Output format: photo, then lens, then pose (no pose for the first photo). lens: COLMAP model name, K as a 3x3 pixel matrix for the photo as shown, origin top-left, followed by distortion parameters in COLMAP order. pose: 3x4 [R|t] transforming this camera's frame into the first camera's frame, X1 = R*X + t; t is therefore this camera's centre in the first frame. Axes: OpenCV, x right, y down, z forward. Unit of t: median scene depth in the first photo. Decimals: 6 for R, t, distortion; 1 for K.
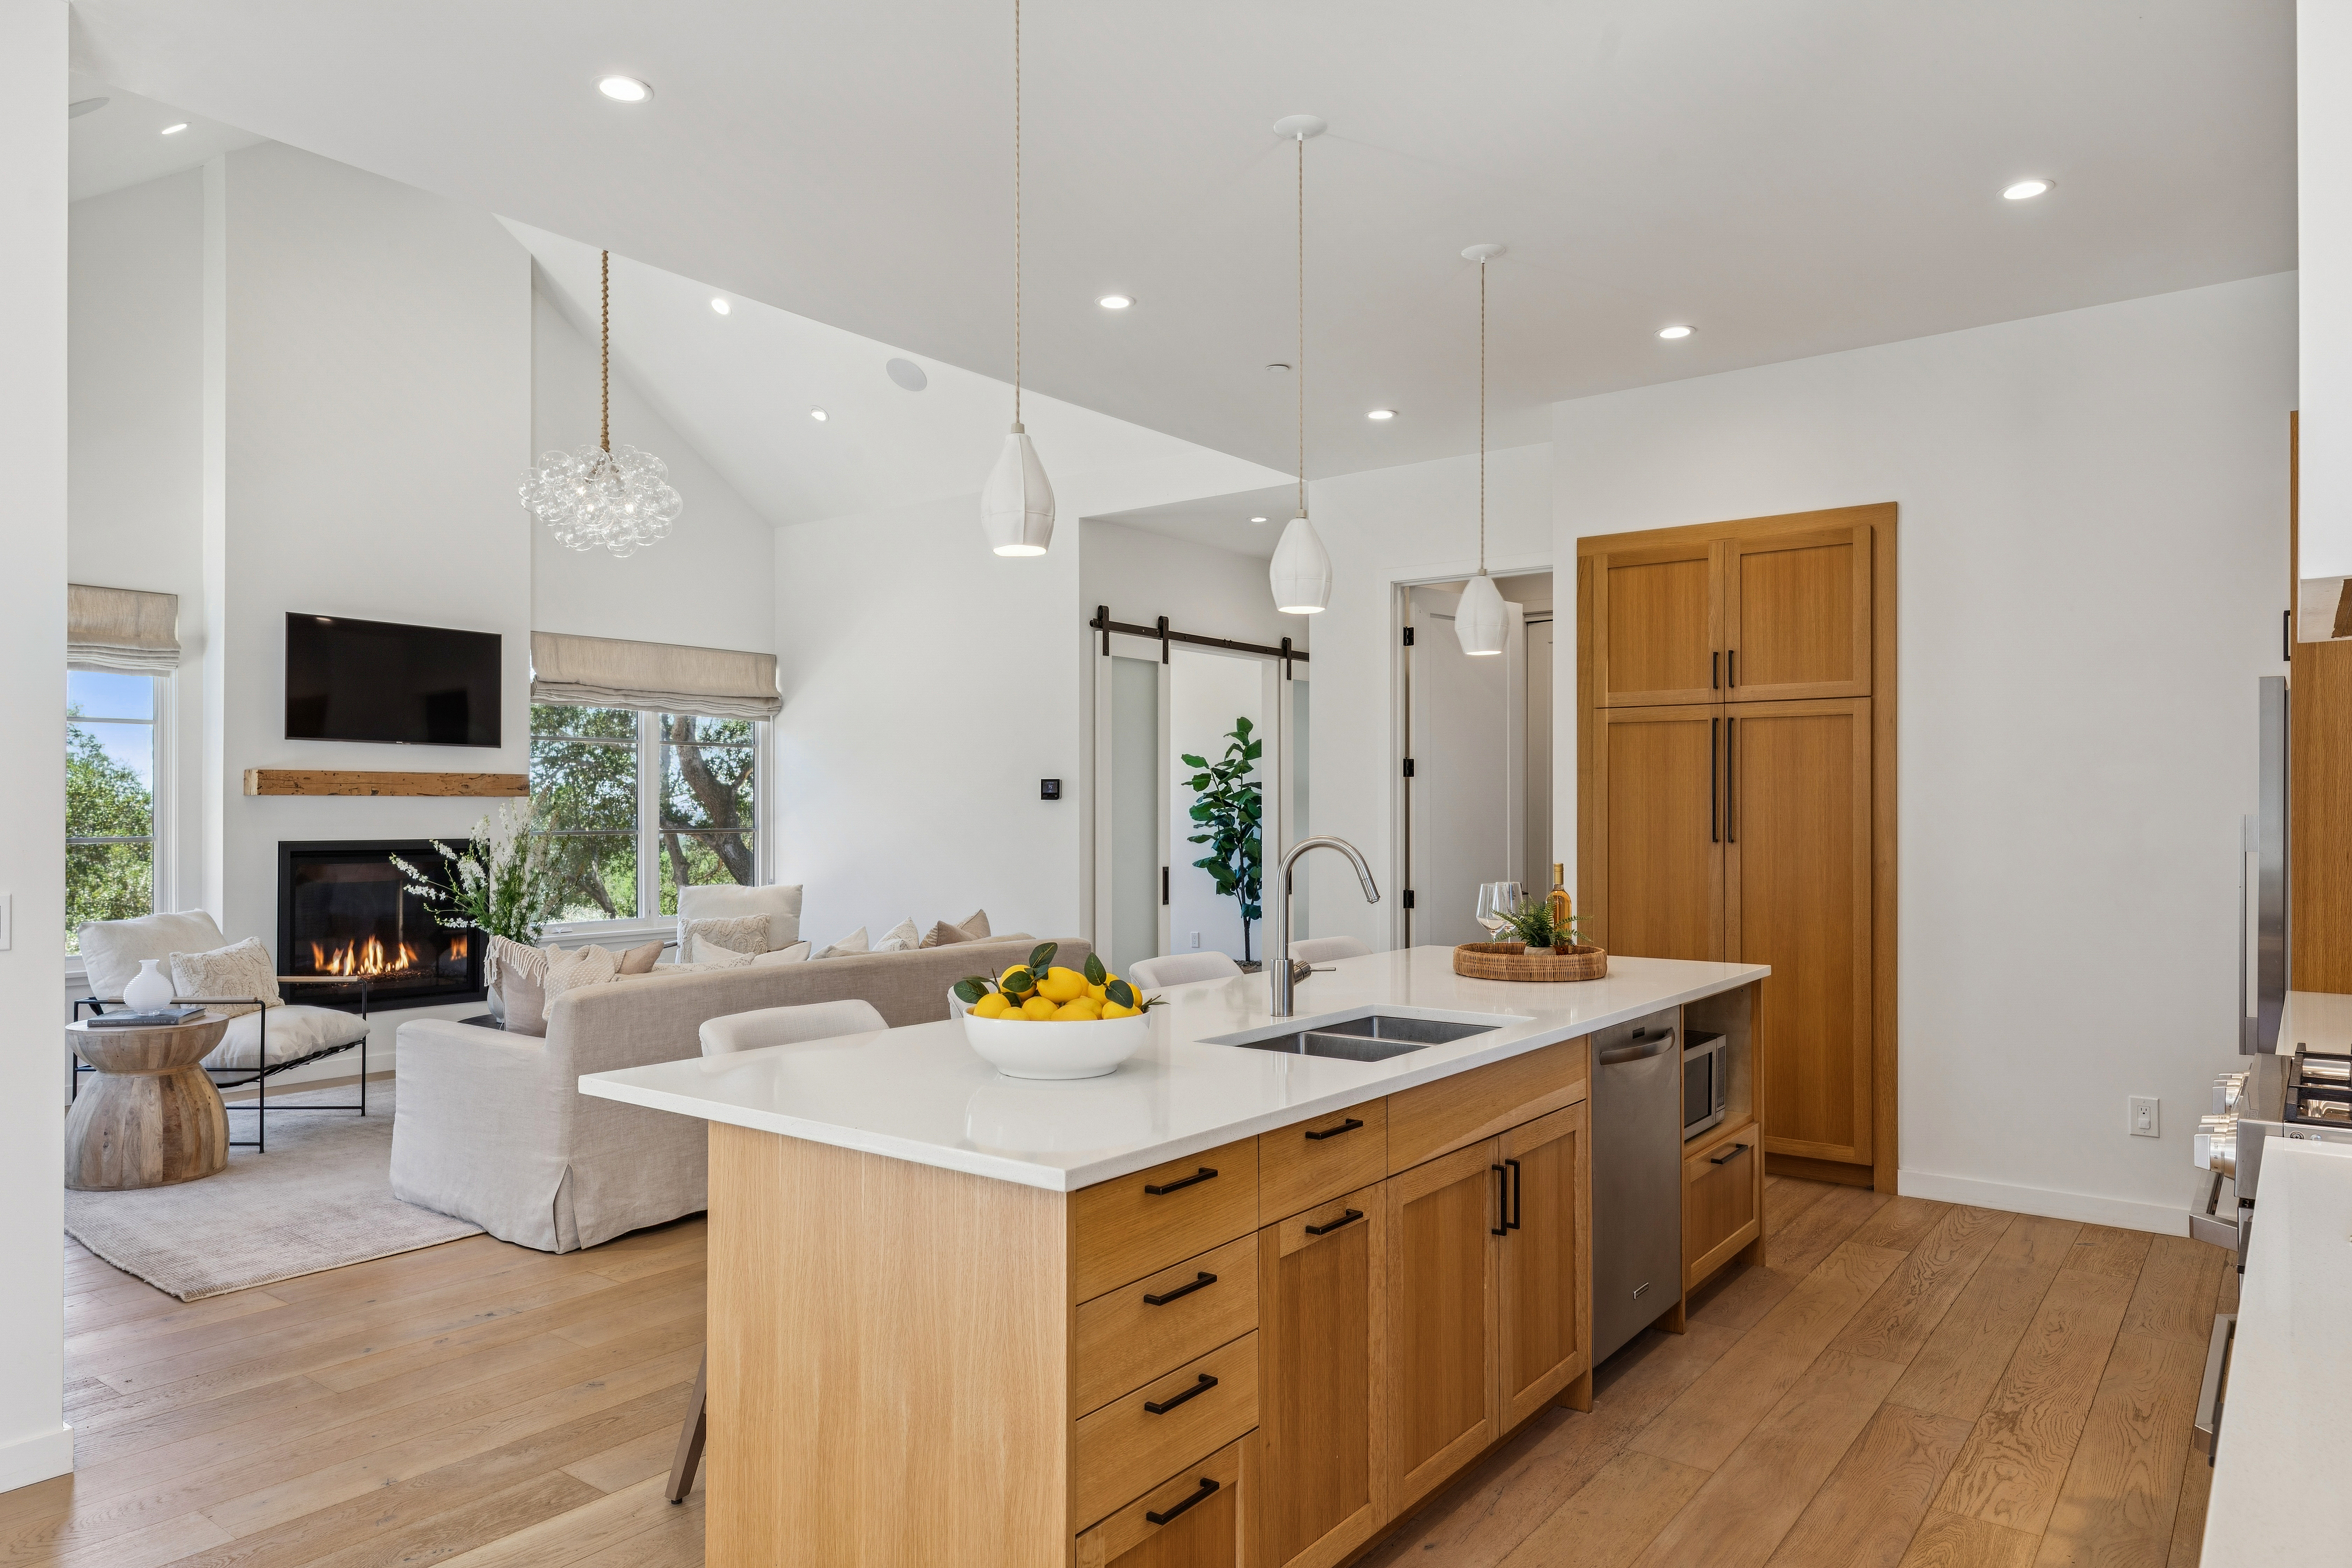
lens RADIAL K [[1475.0, 0, 1167.5], [0, 1475.0, 794.0], [0, 0, 1]] dist [0.006654, 0.001255]
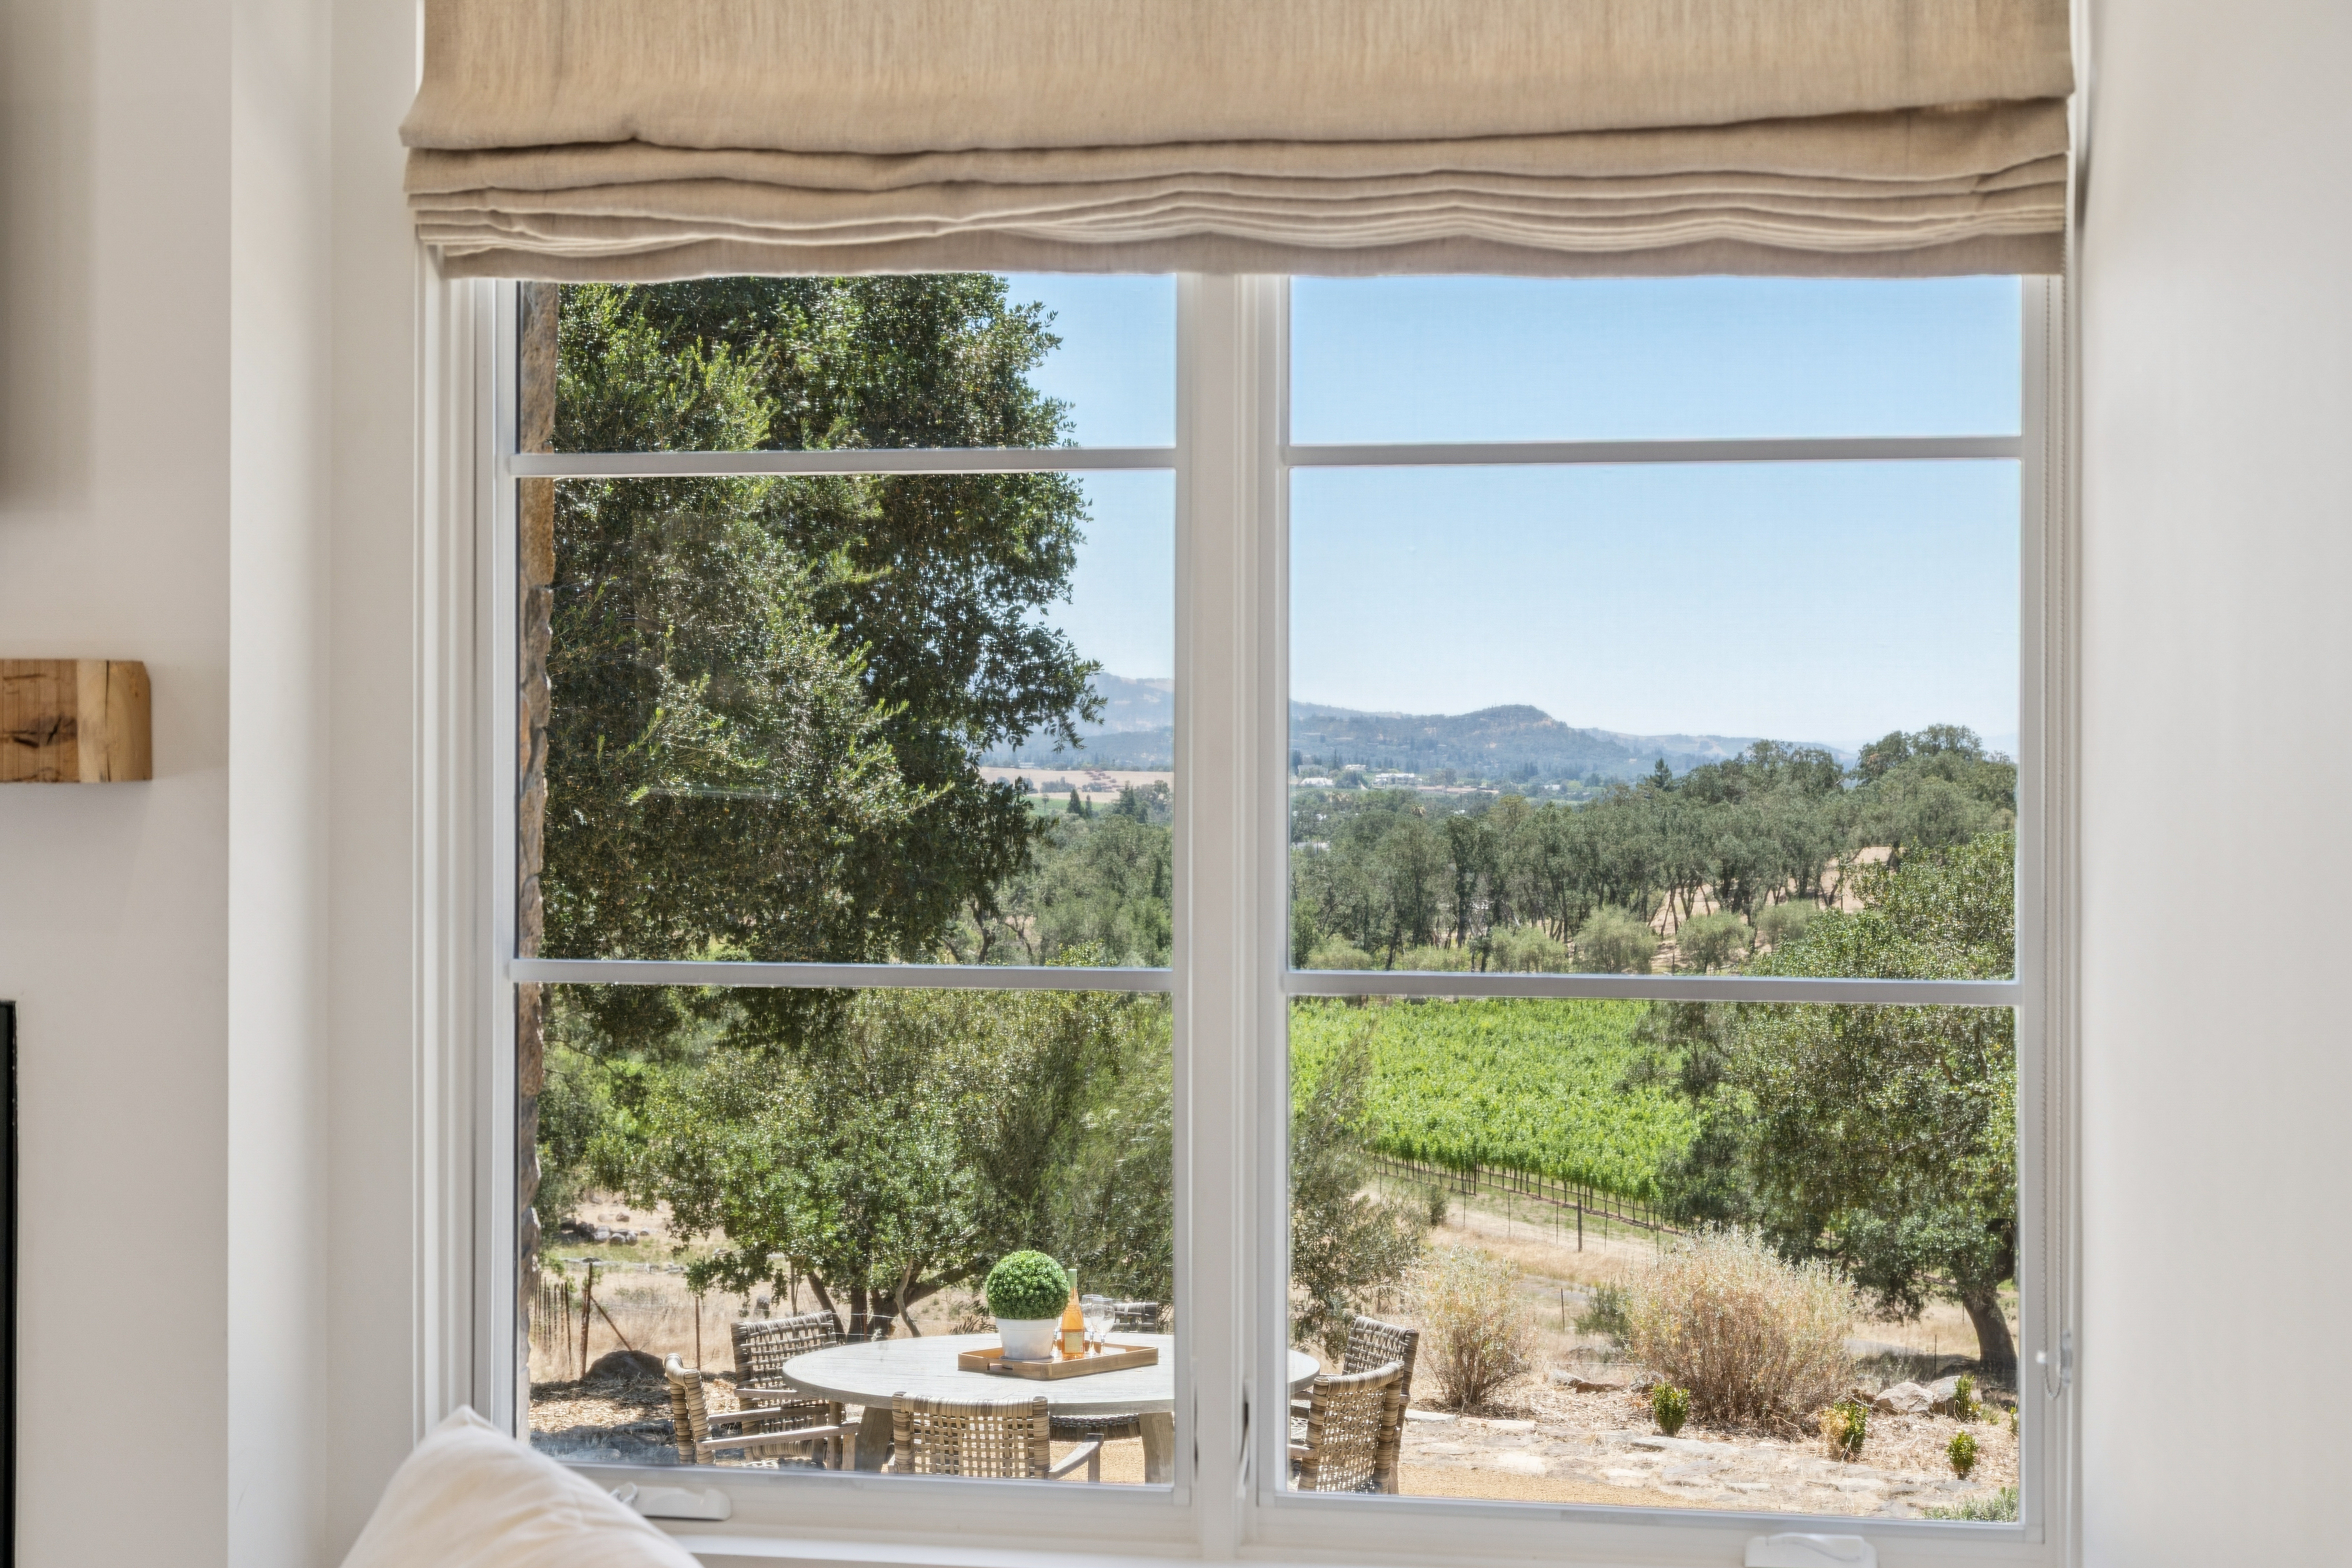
lens RADIAL K [[3526.9, 0, 1191.7], [0, 3526.9, 768.3], [0, 0, 1]] dist [0.042650, 0.000000]
pose [[0.452690, 0.008056, -0.891632, 0.016971], [0.007312, 0.999892, 0.012747, -0.005387], [0.891638, -0.012290, 0.452582, 1.127224]]
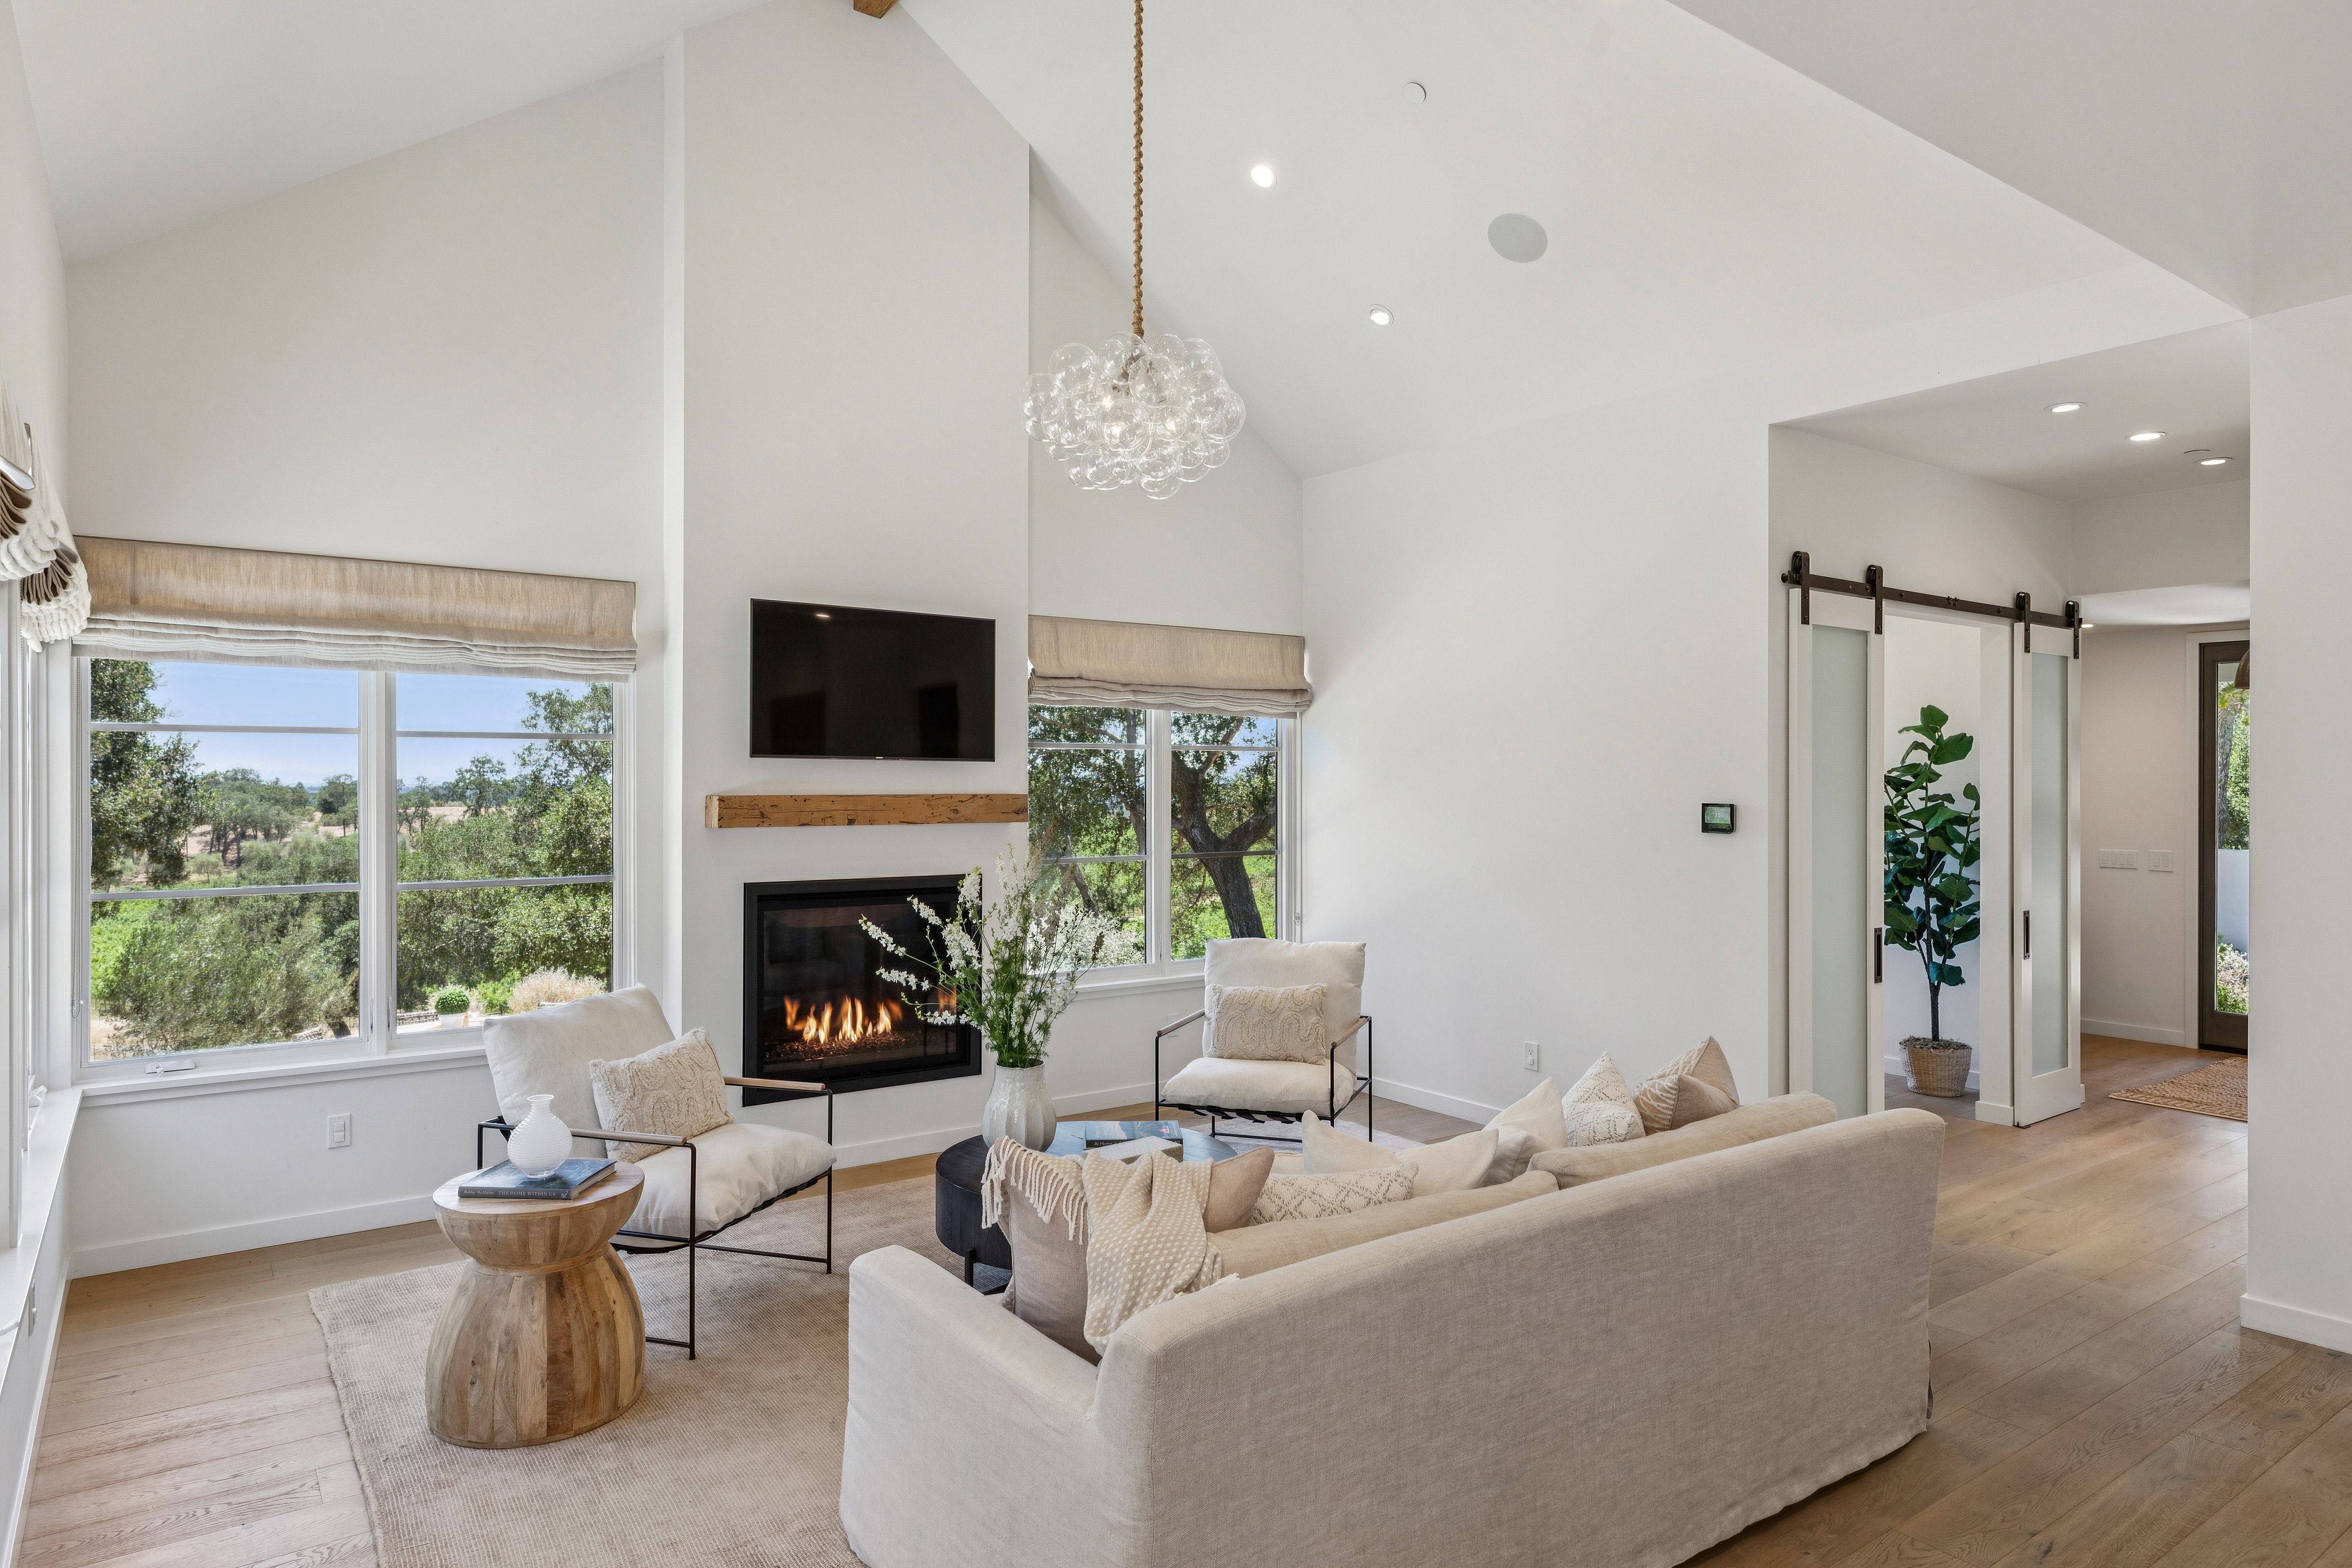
lens RADIAL K [[1387.0, 0, 1165.5], [0, 1387.0, 774.1], [0, 0, 1]] dist [-0.002613, 0.000220]
pose [[0.957105, 0.002297, -0.289731, -0.174790], [-0.000251, 0.999975, 0.007097, -0.035841], [0.289740, -0.006720, 0.957082, 0.371273]]
